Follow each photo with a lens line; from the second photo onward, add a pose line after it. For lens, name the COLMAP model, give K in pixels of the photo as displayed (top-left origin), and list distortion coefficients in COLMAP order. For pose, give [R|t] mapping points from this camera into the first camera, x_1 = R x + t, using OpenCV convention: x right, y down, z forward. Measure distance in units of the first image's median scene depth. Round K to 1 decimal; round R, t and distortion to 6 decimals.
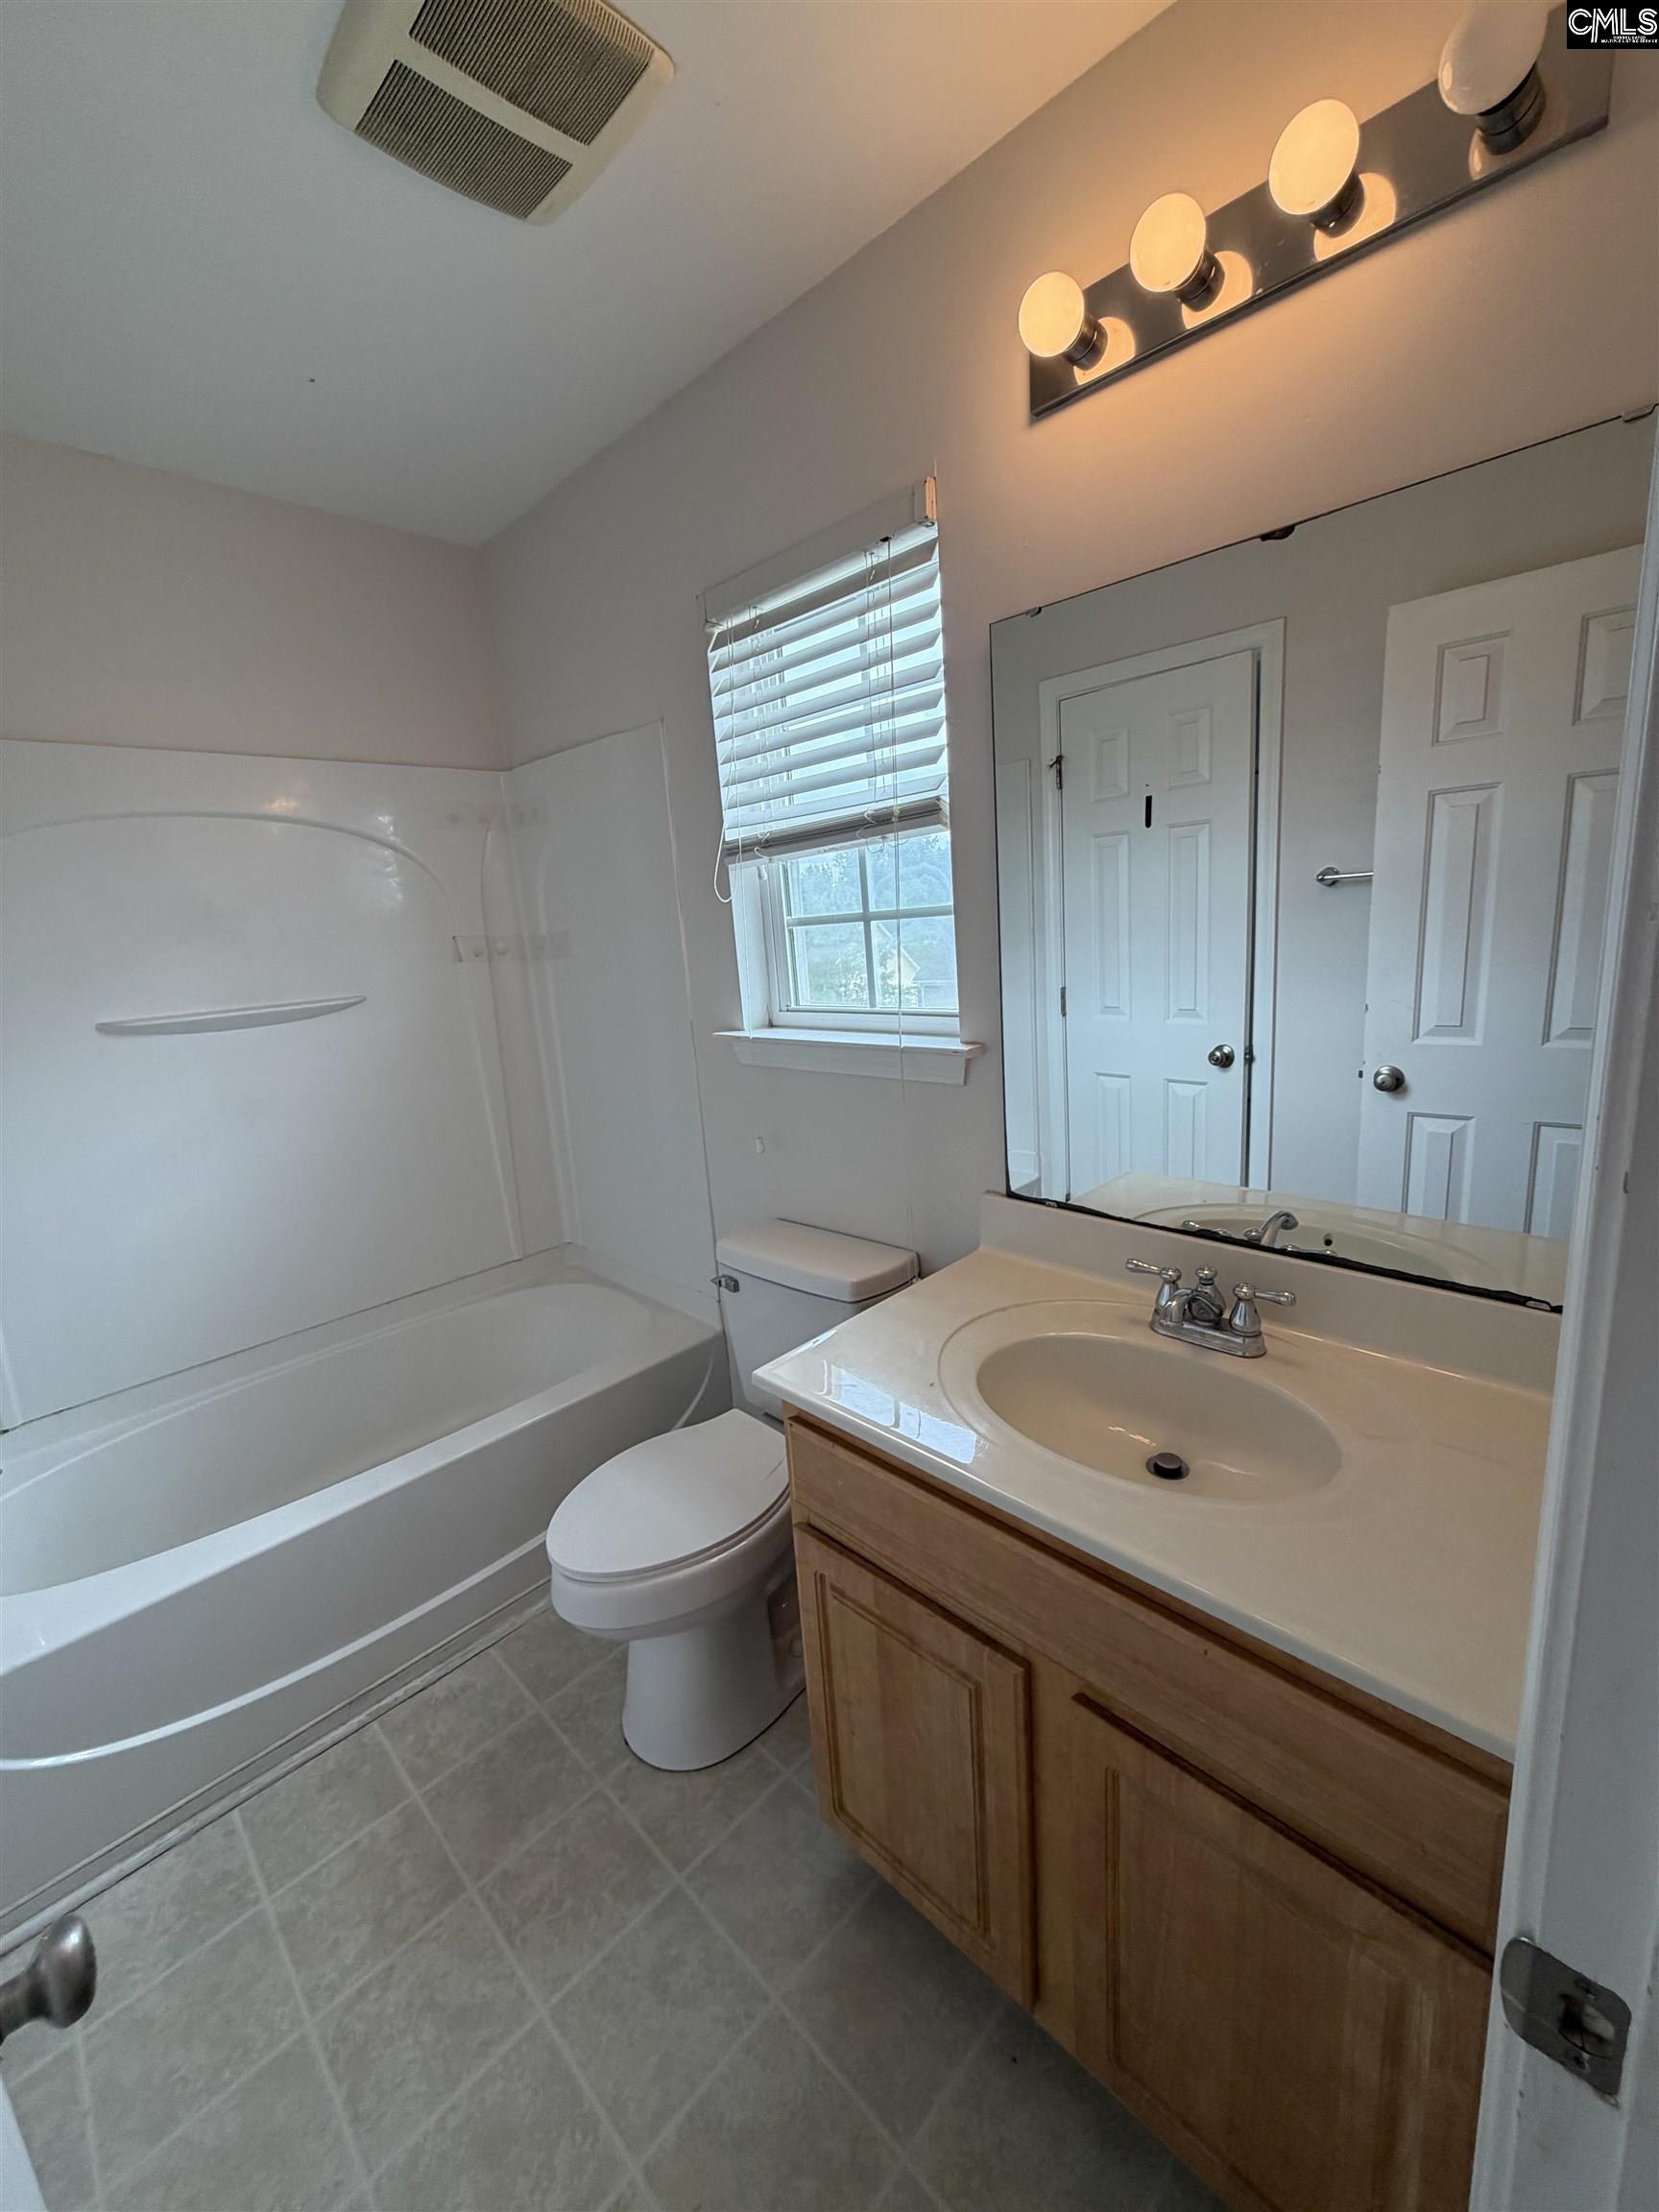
lens RADIAL K [[882.8, 0, 830.8], [0, 882.8, 1100.8], [0, 0, 1]] dist [-0.002141, 0.000653]
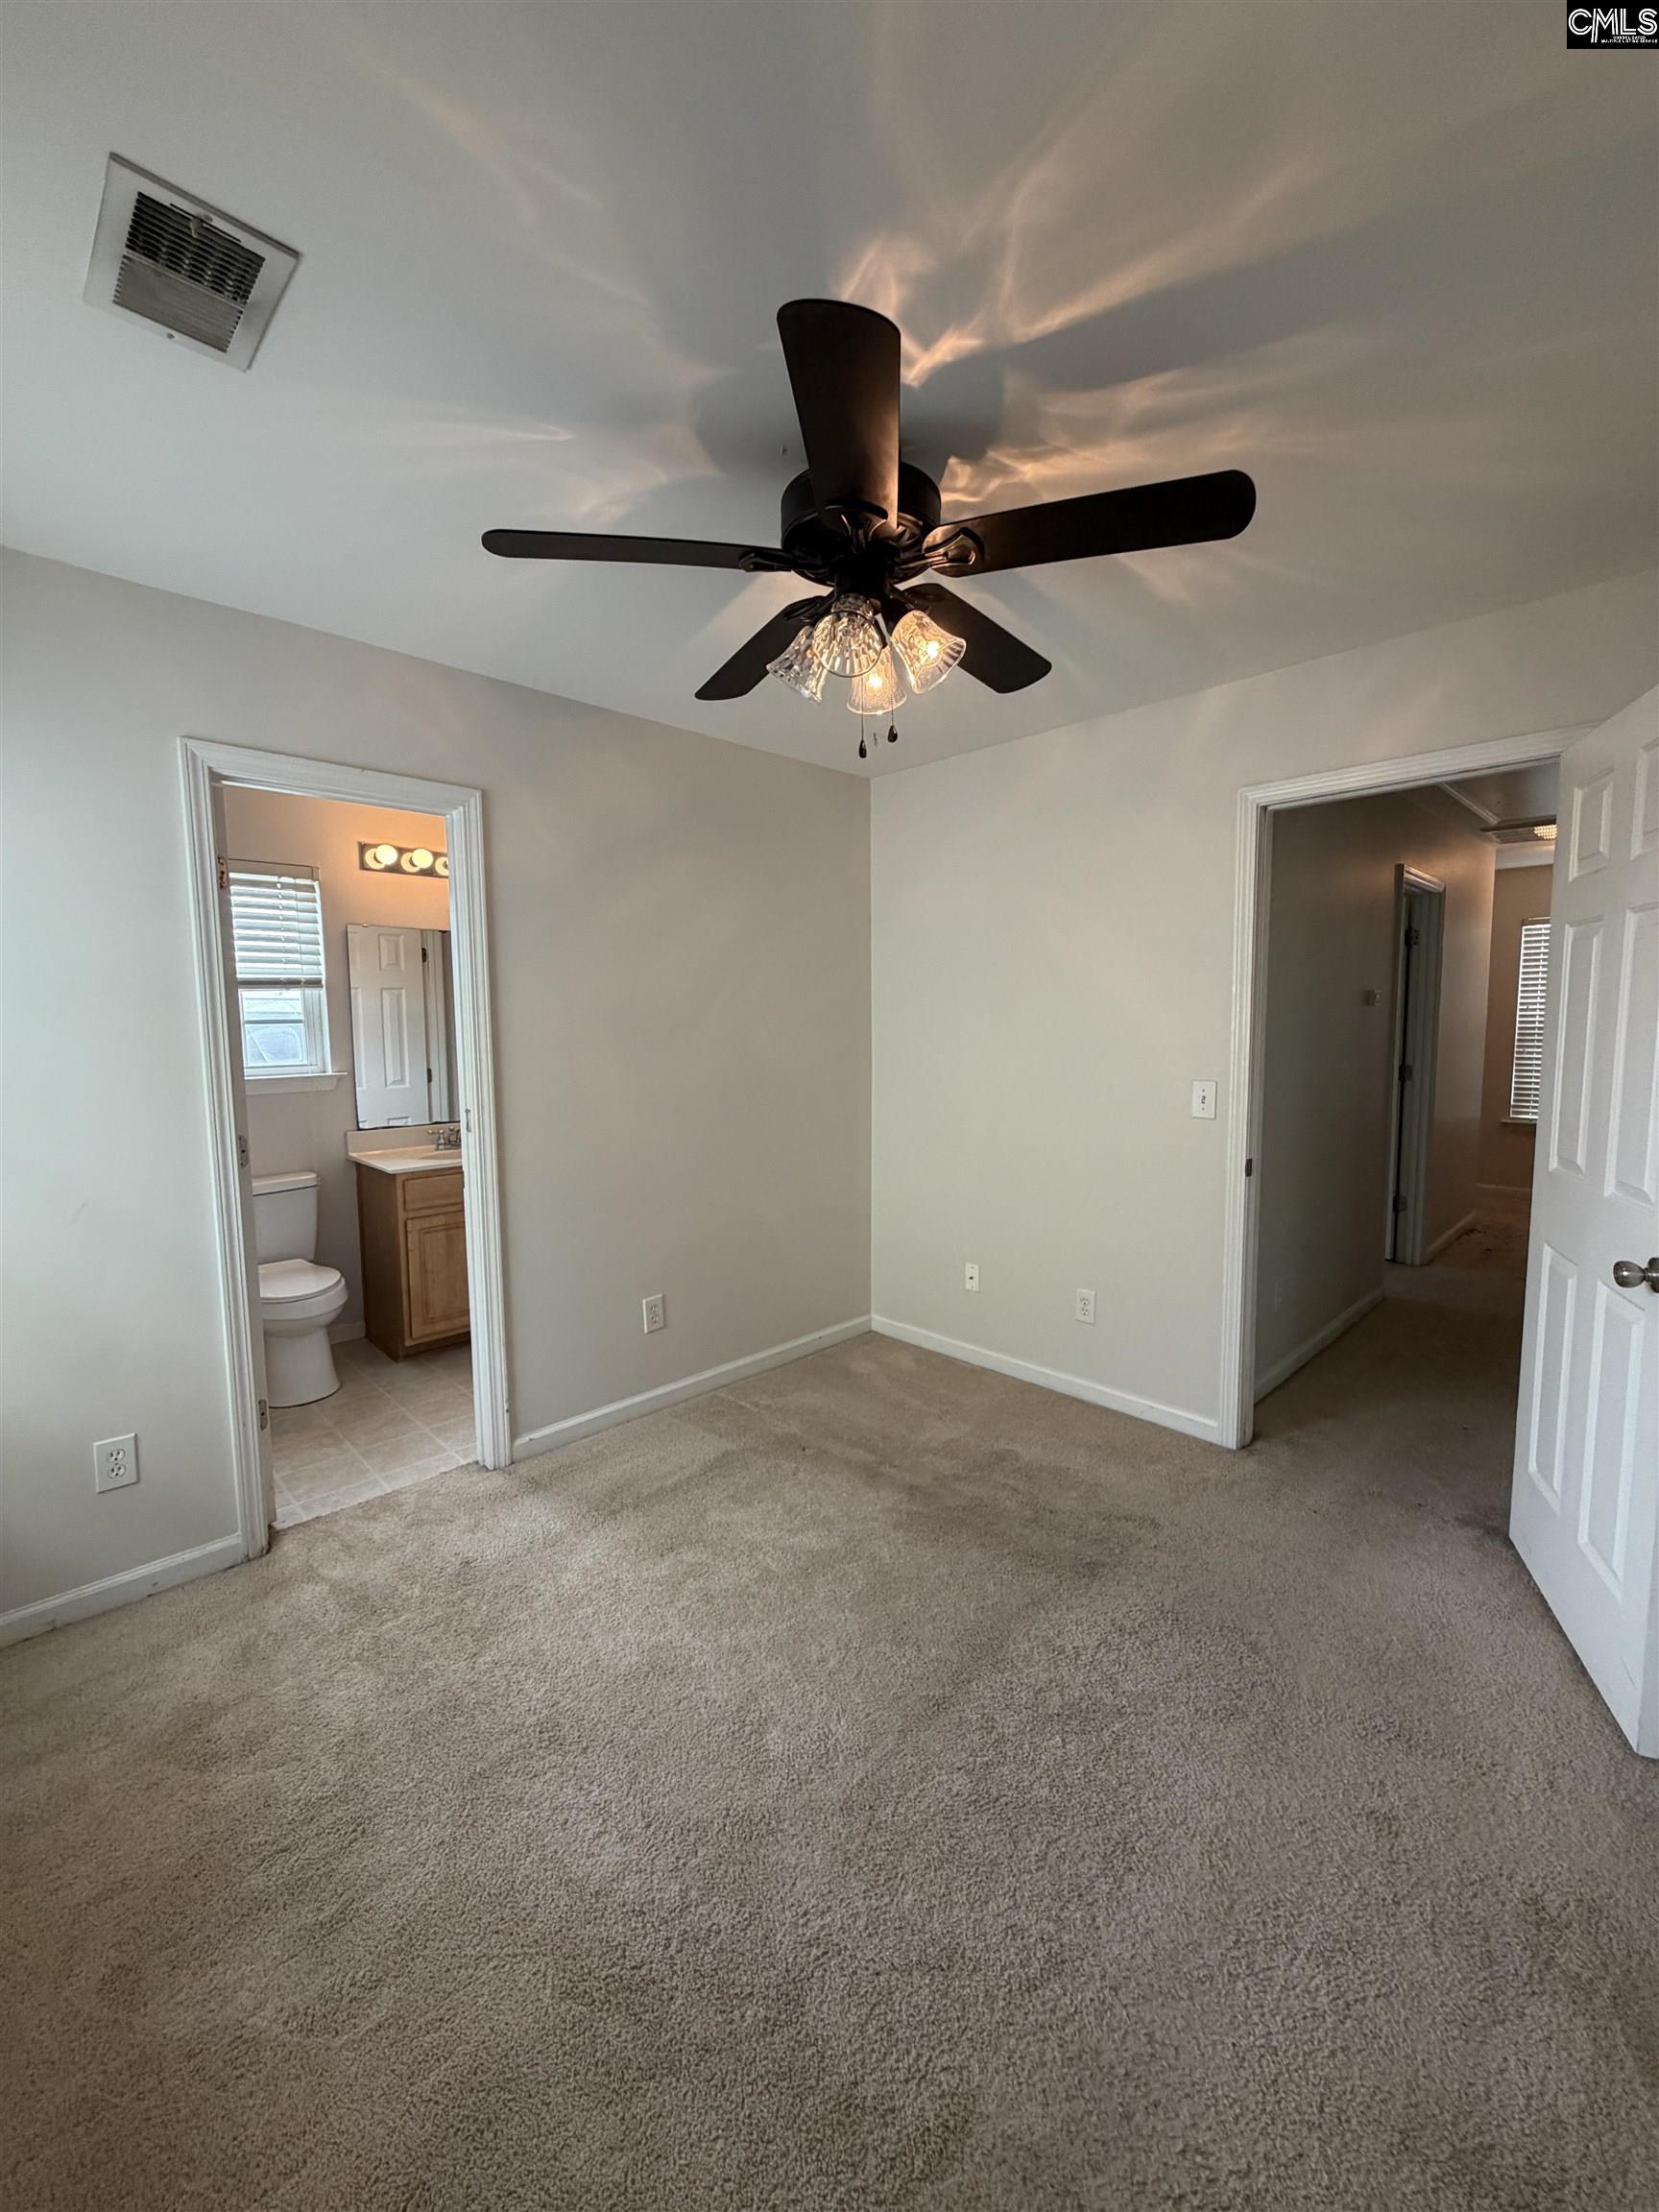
lens RADIAL K [[882.8, 0, 830.8], [0, 882.8, 1100.8], [0, 0, 1]] dist [-0.002141, 0.000653]
pose [[0.010522, -0.026099, 0.999604, -2.509618], [0.212141, 0.976962, 0.023275, 0.270362], [-0.977182, 0.211812, 0.015816, -0.443107]]
